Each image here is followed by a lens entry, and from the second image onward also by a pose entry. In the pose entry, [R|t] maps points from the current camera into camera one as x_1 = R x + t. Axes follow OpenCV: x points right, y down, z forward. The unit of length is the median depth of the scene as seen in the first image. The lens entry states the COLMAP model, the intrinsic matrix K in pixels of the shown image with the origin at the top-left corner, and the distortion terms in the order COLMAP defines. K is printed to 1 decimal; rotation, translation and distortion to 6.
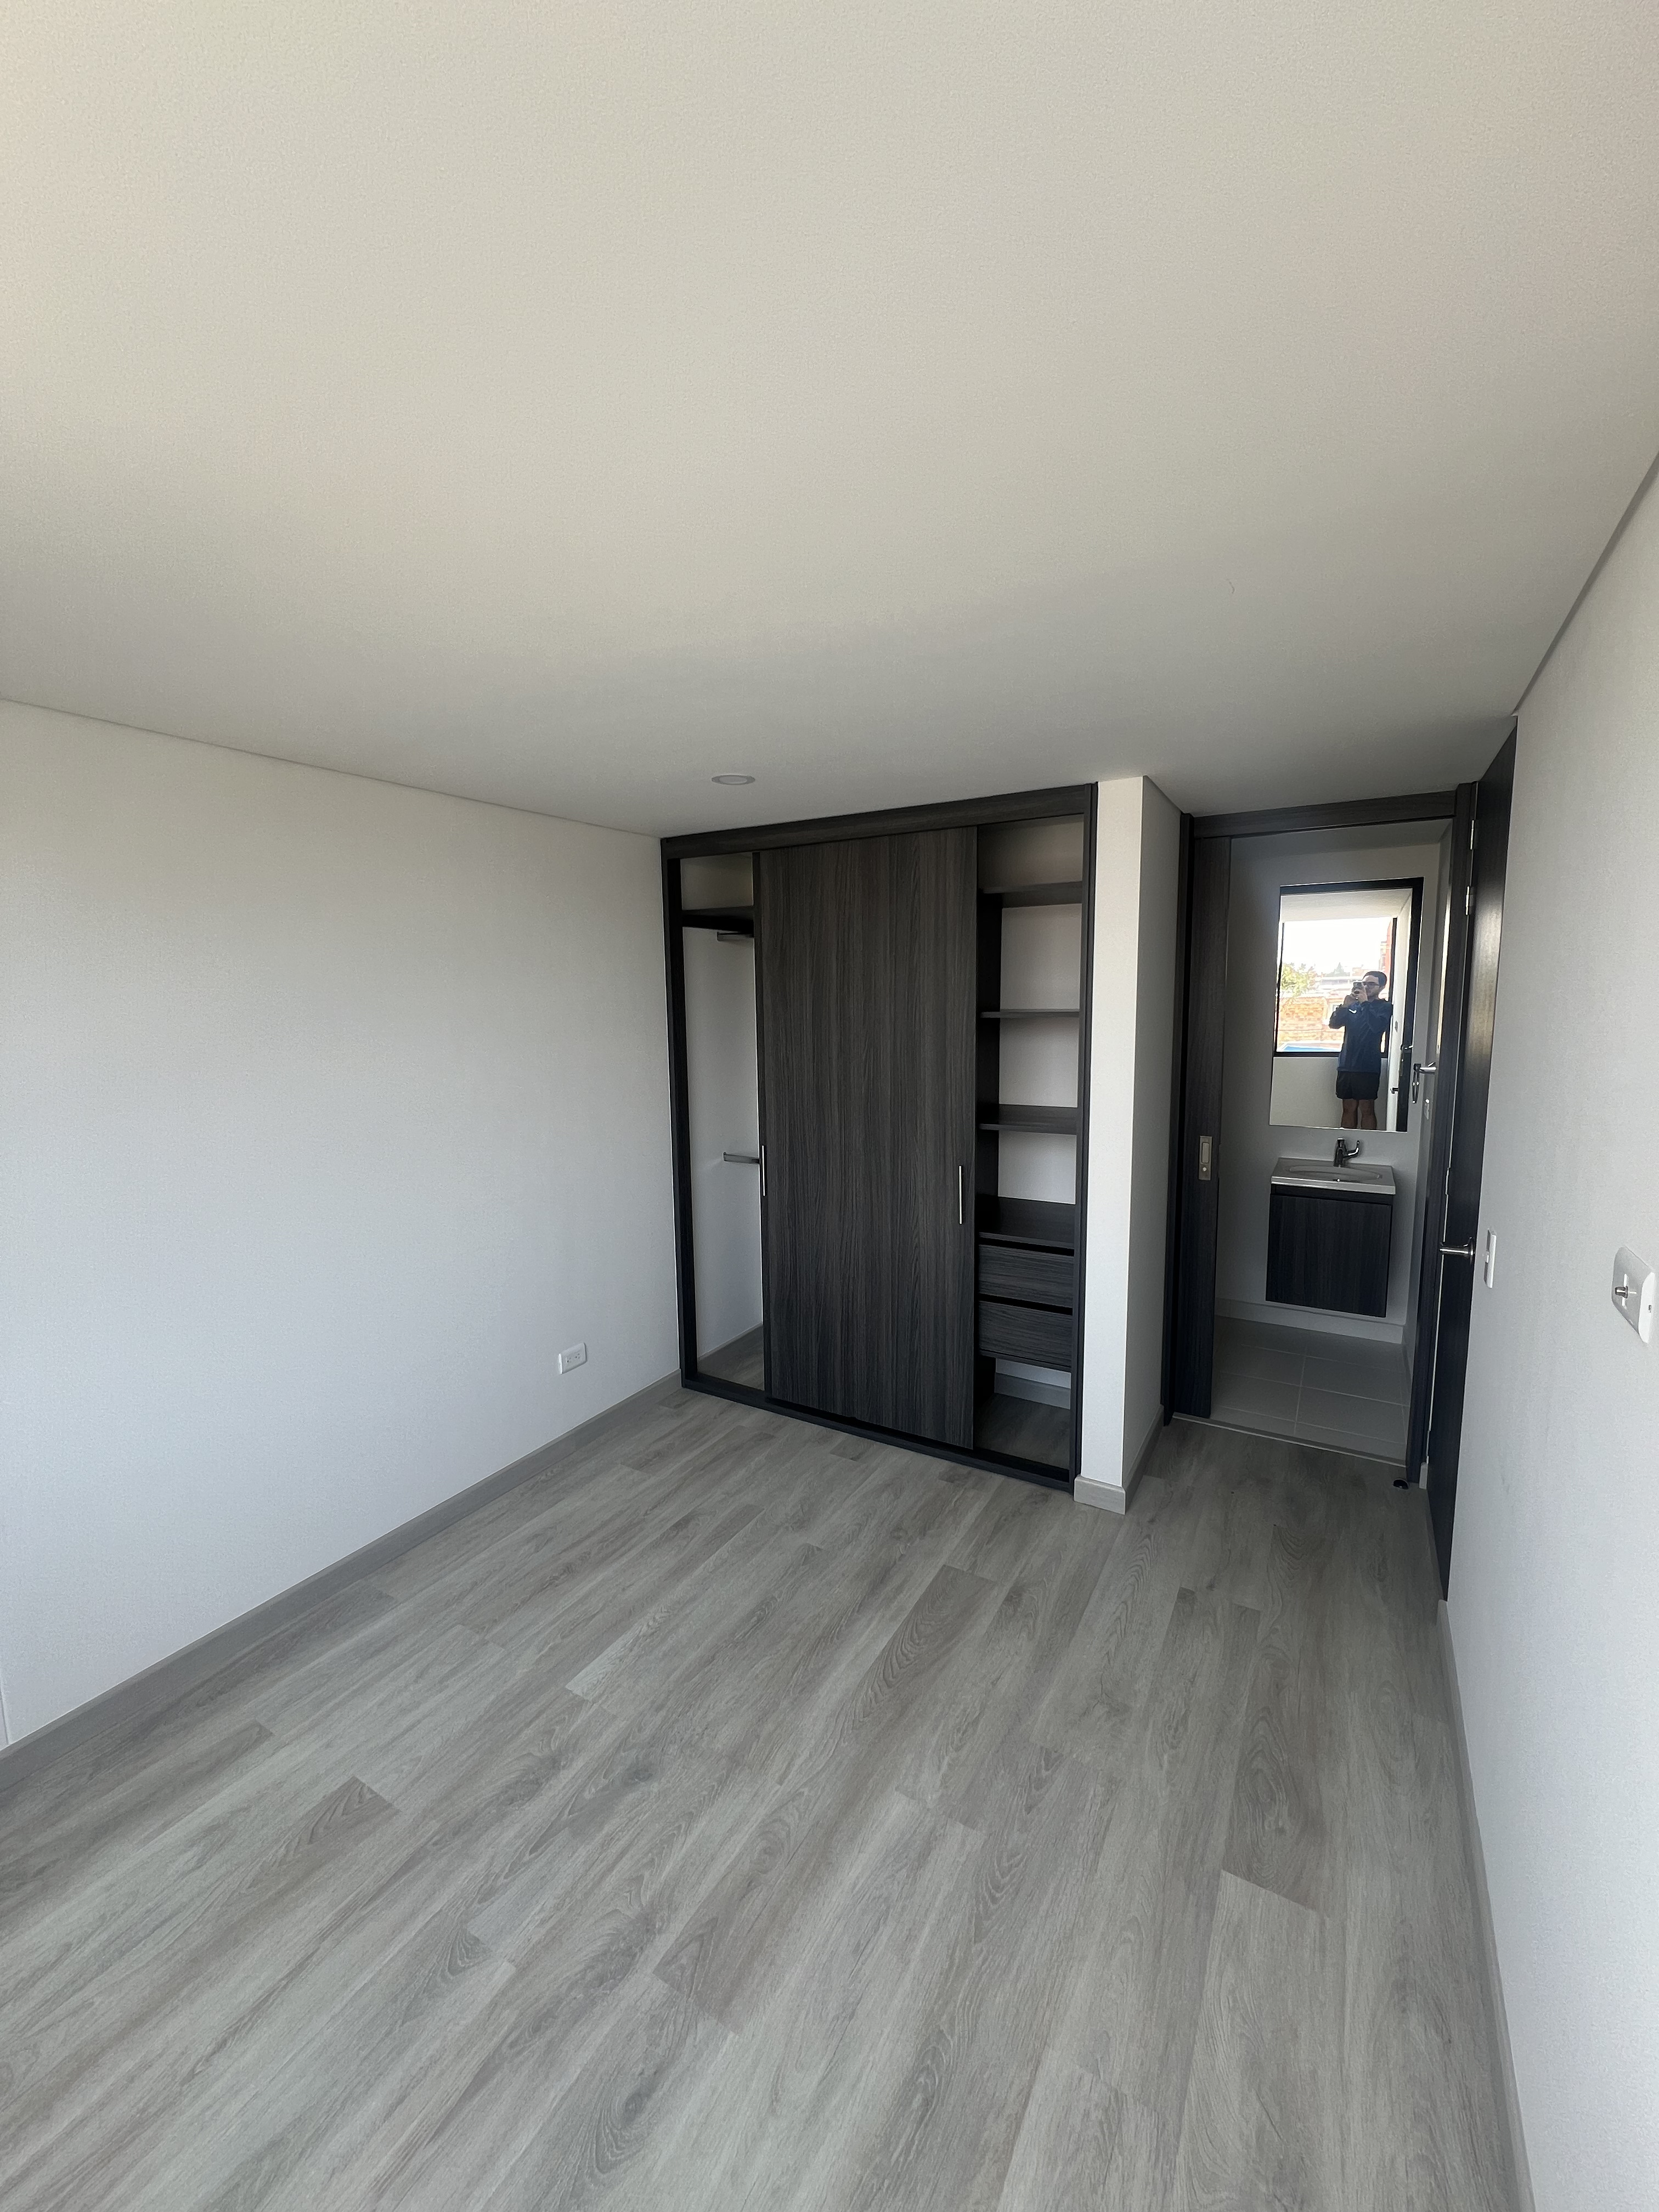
lens RADIAL K [[884.7, 0, 833.3], [0, 884.7, 1101.3], [0, 0, 1]] dist [-0.002099, 0.000960]
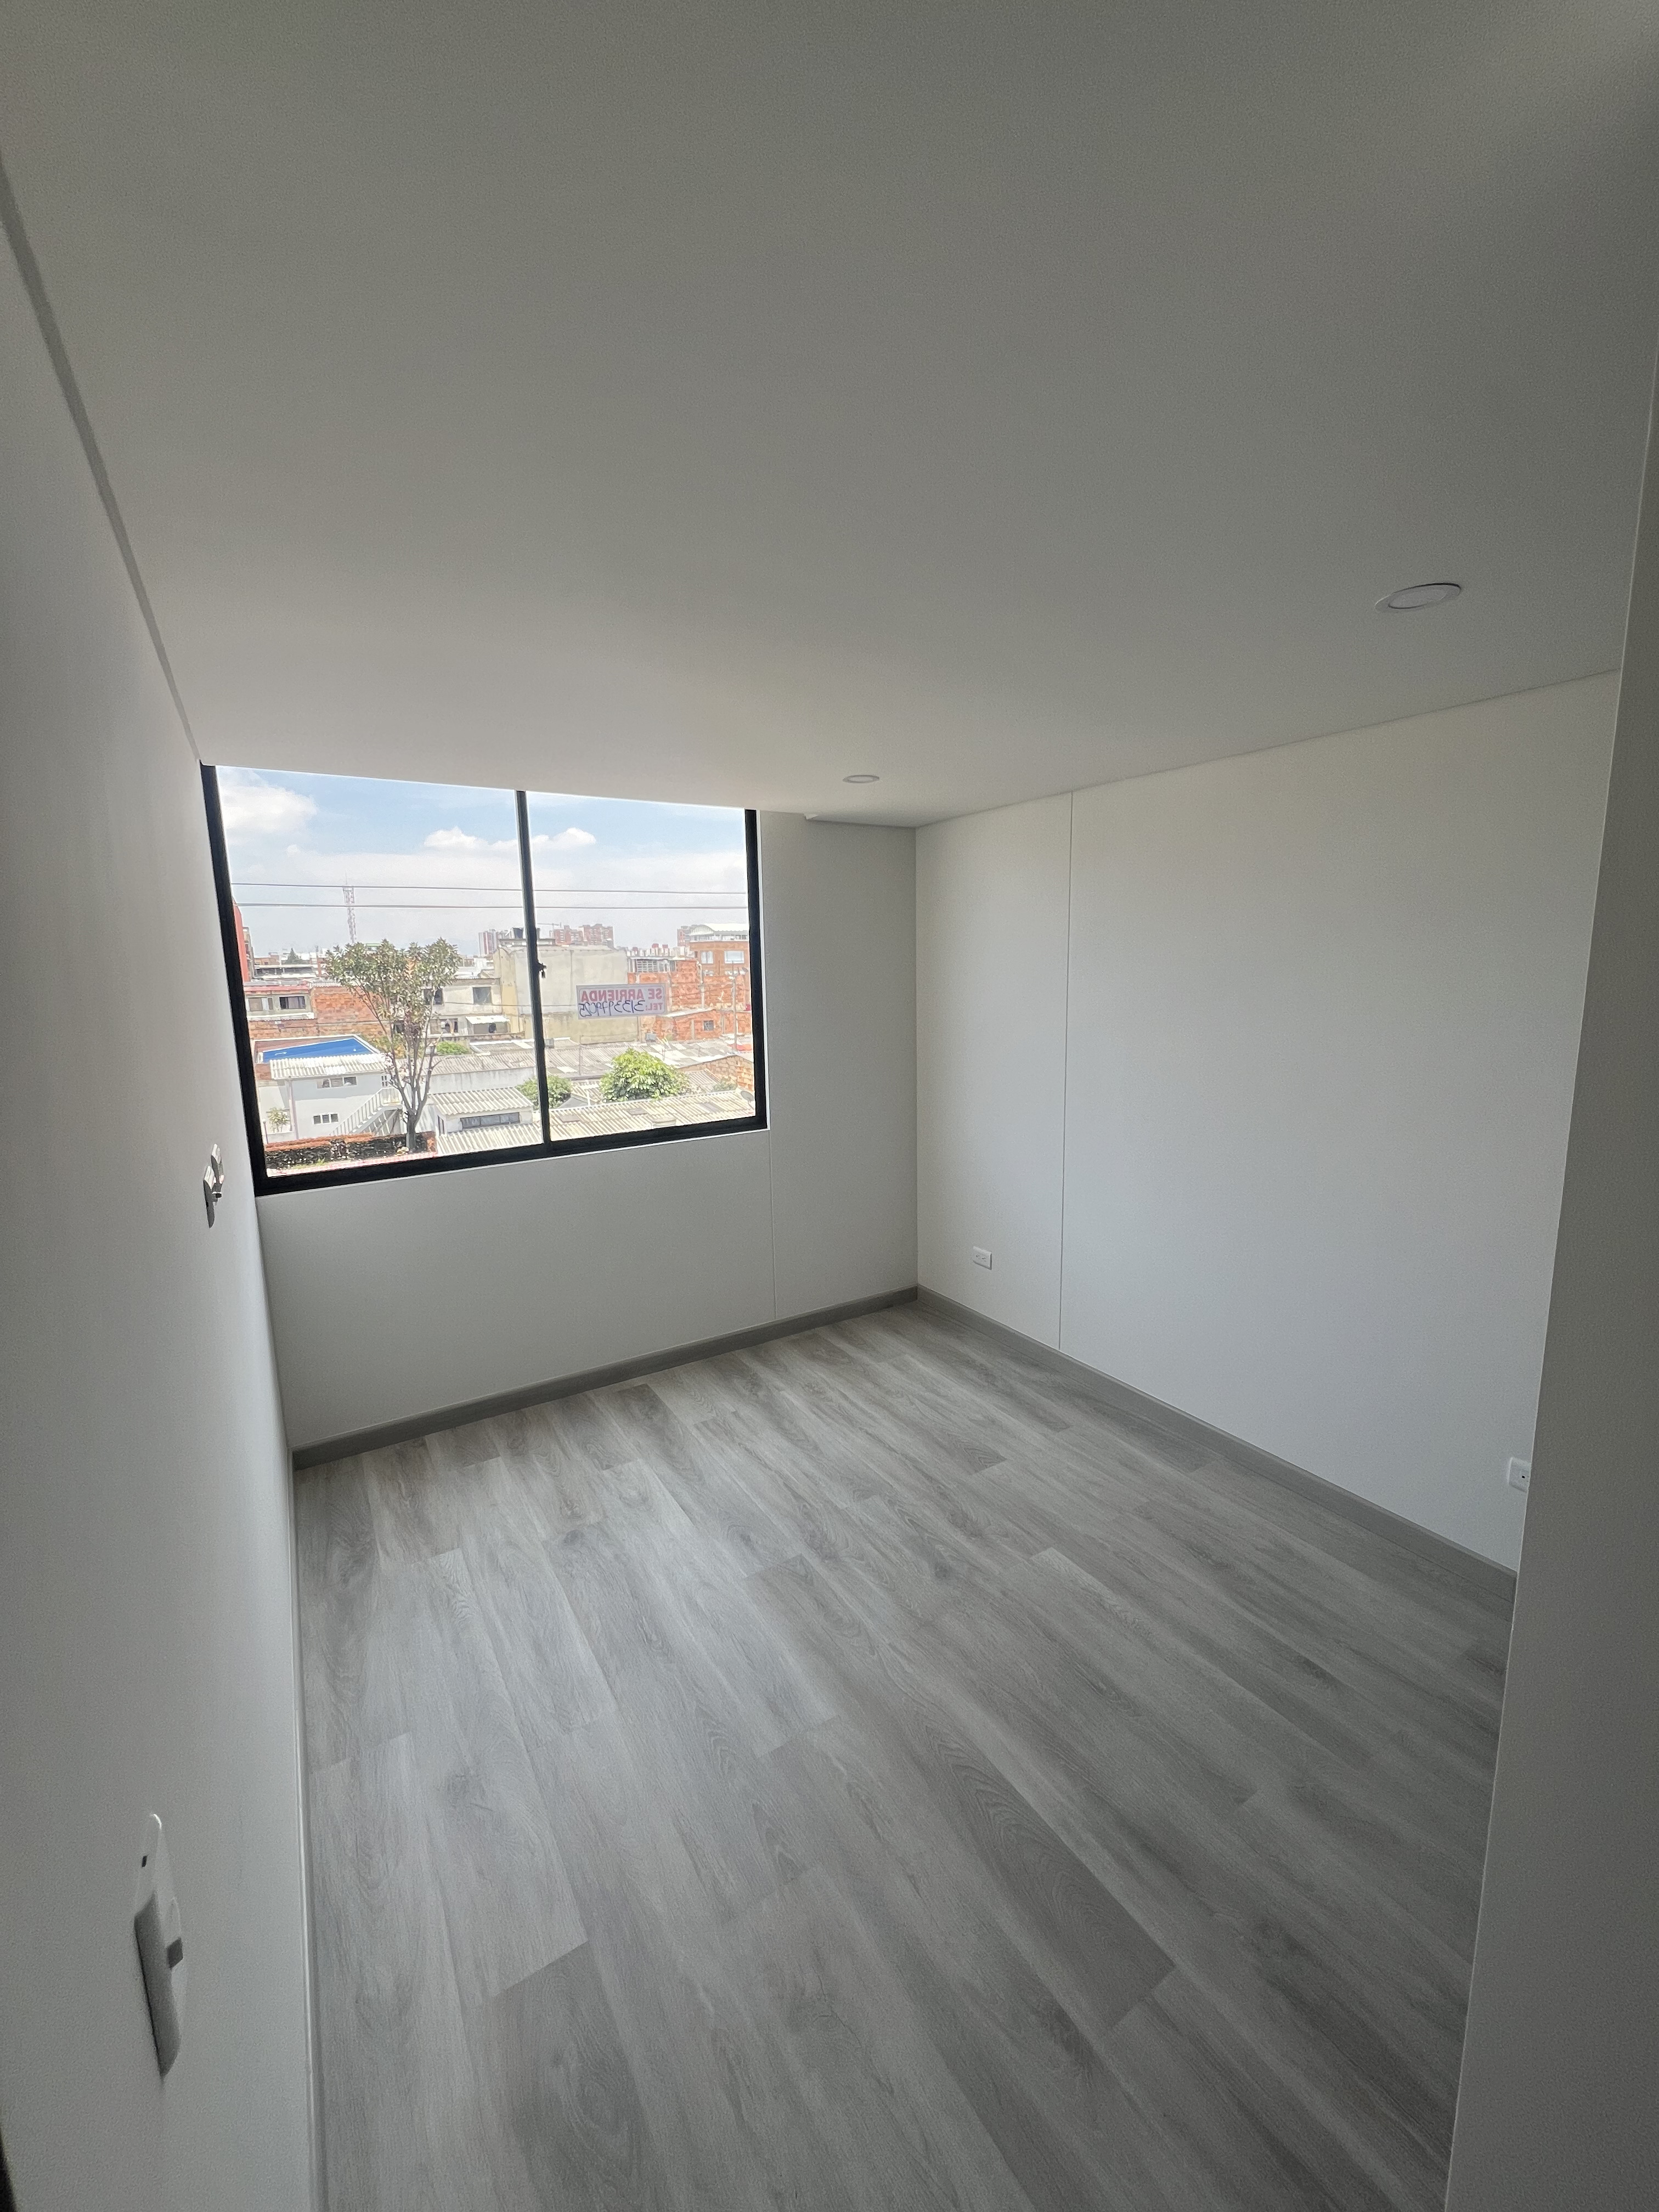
lens RADIAL K [[884.7, 0, 833.4], [0, 884.7, 1105.1], [0, 0, 1]] dist [-0.002099, 0.000960]
pose [[-0.460531, 0.164022, -0.872358, 0.805155], [-0.083049, 0.970506, 0.226319, -0.163645], [0.883750, 0.176675, -0.433327, 1.207503]]
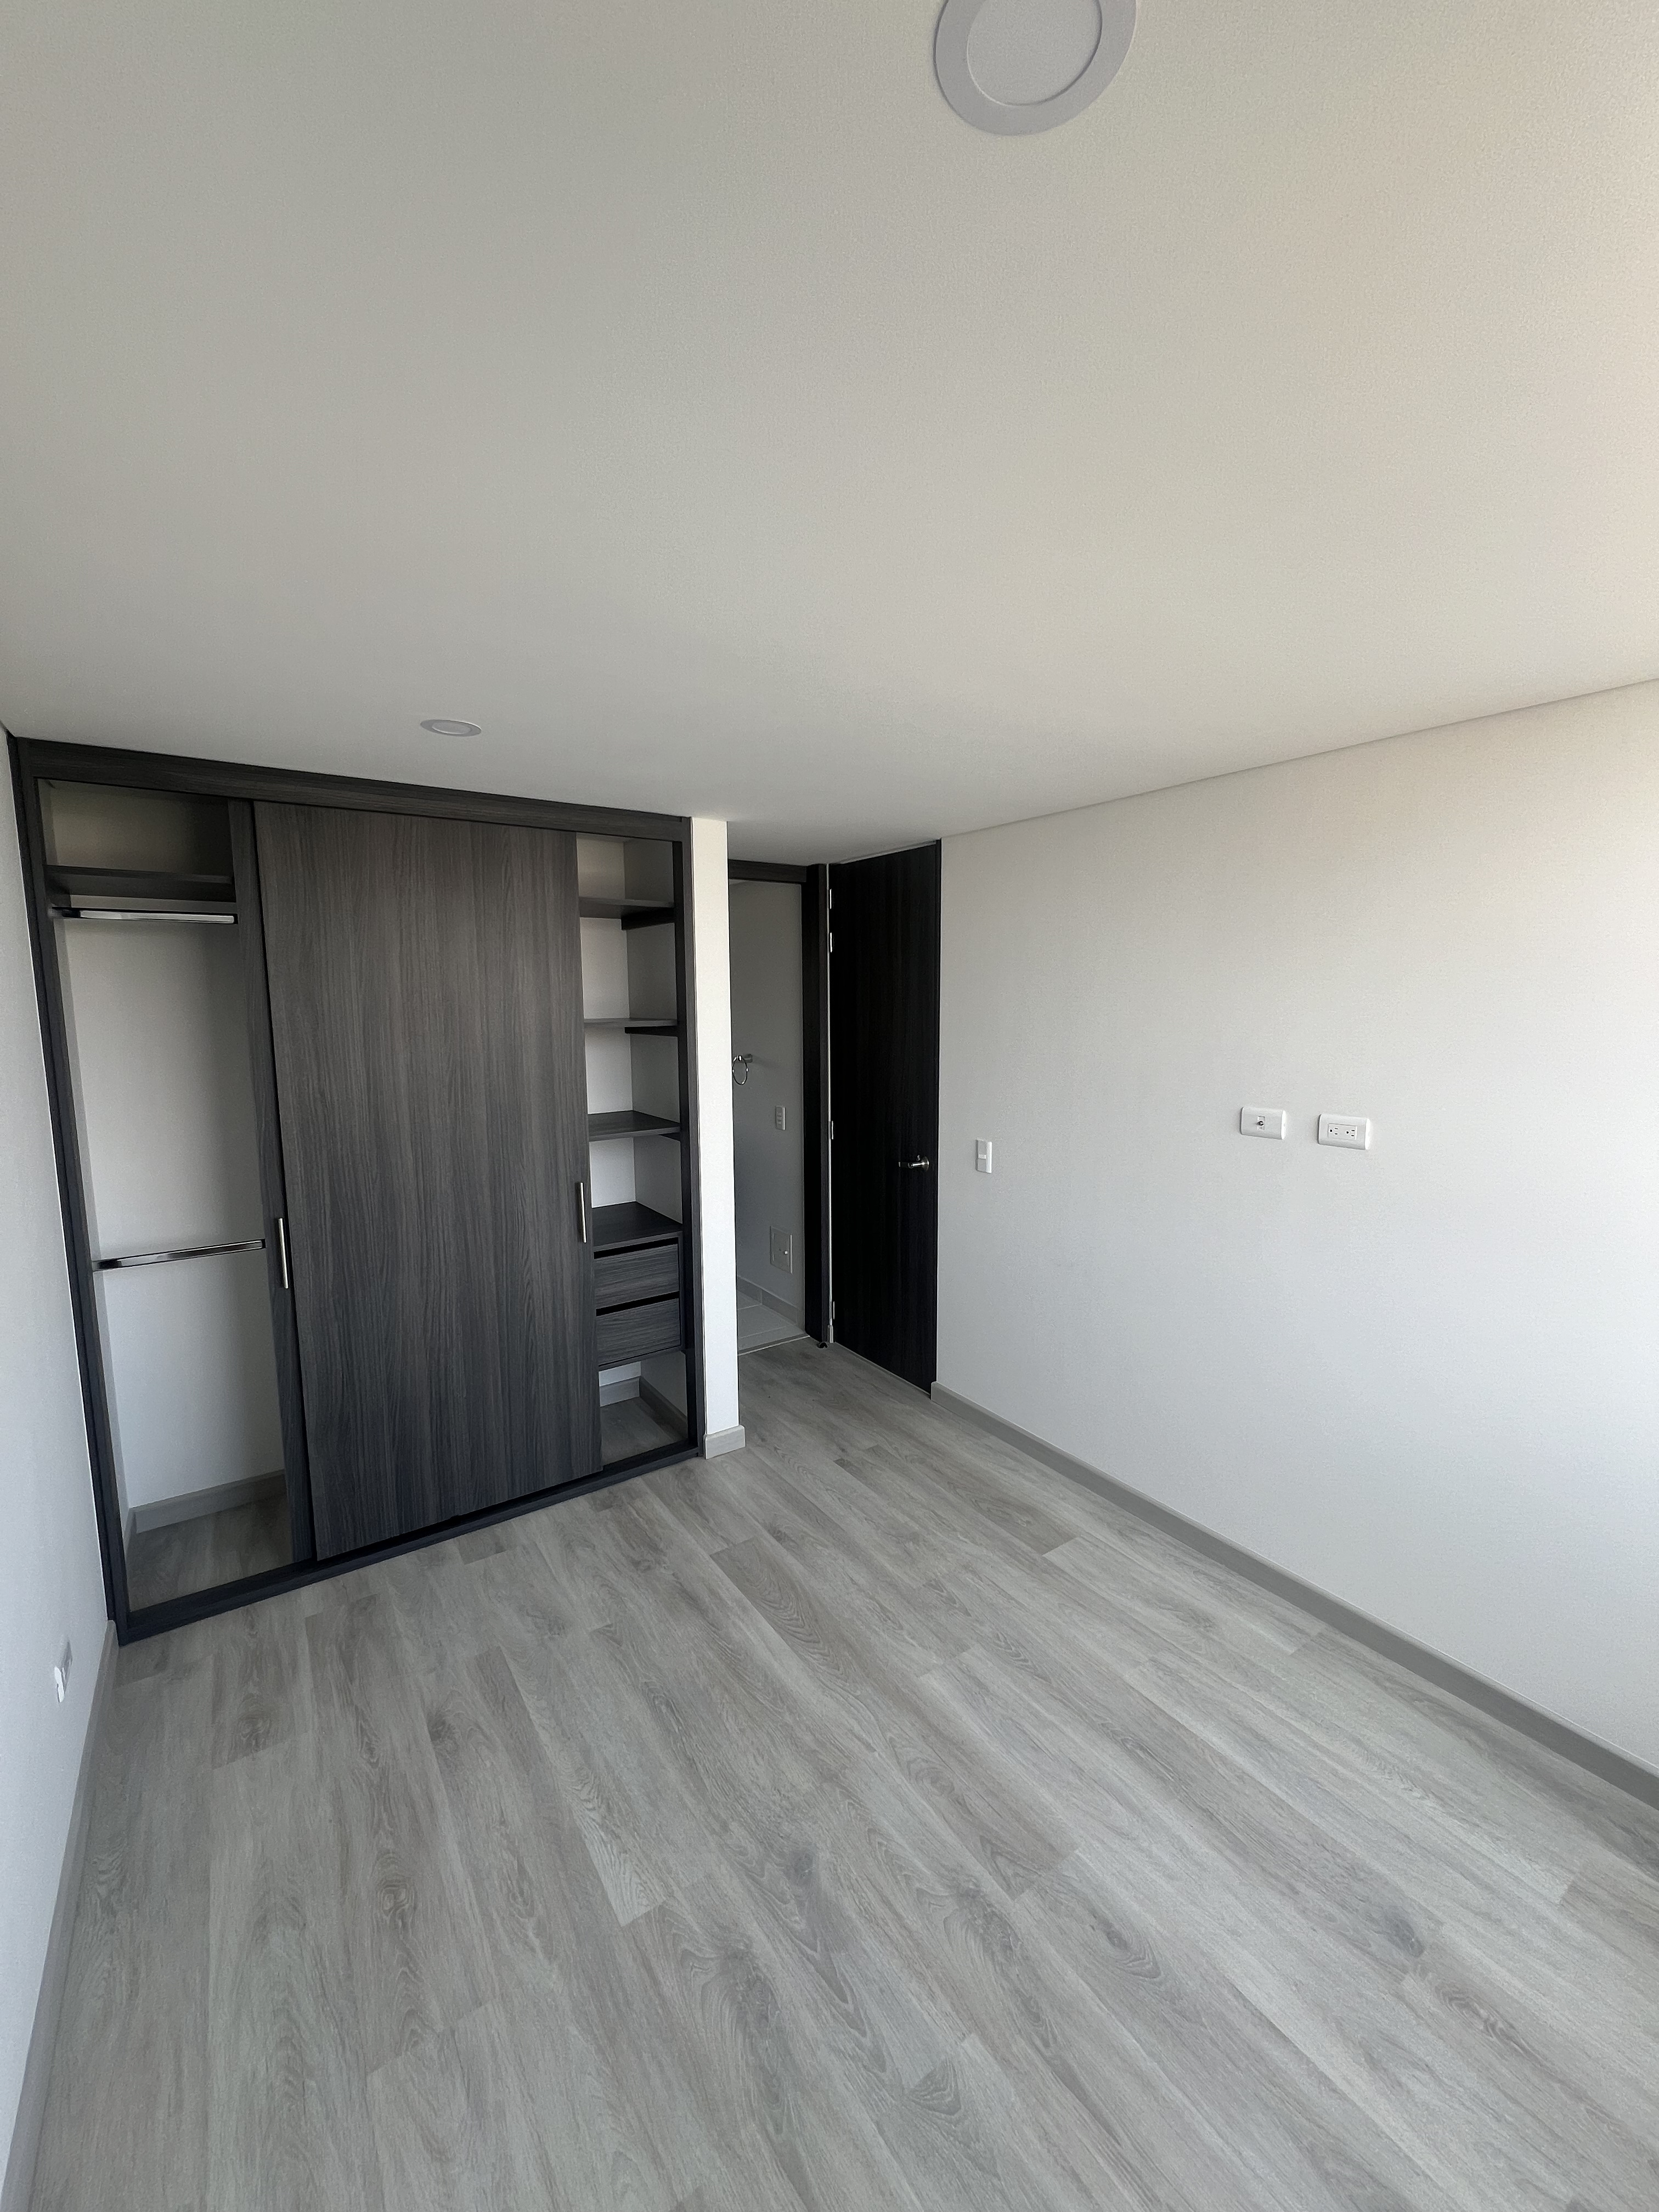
lens RADIAL K [[884.7, 0, 835.0], [0, 884.7, 1105.3], [0, 0, 1]] dist [-0.002099, 0.000960]
pose [[0.421914, -0.101298, 0.900959, -0.872491], [0.111178, 0.992019, 0.059472, -0.053357], [-0.899793, 0.075075, 0.429809, 0.487382]]
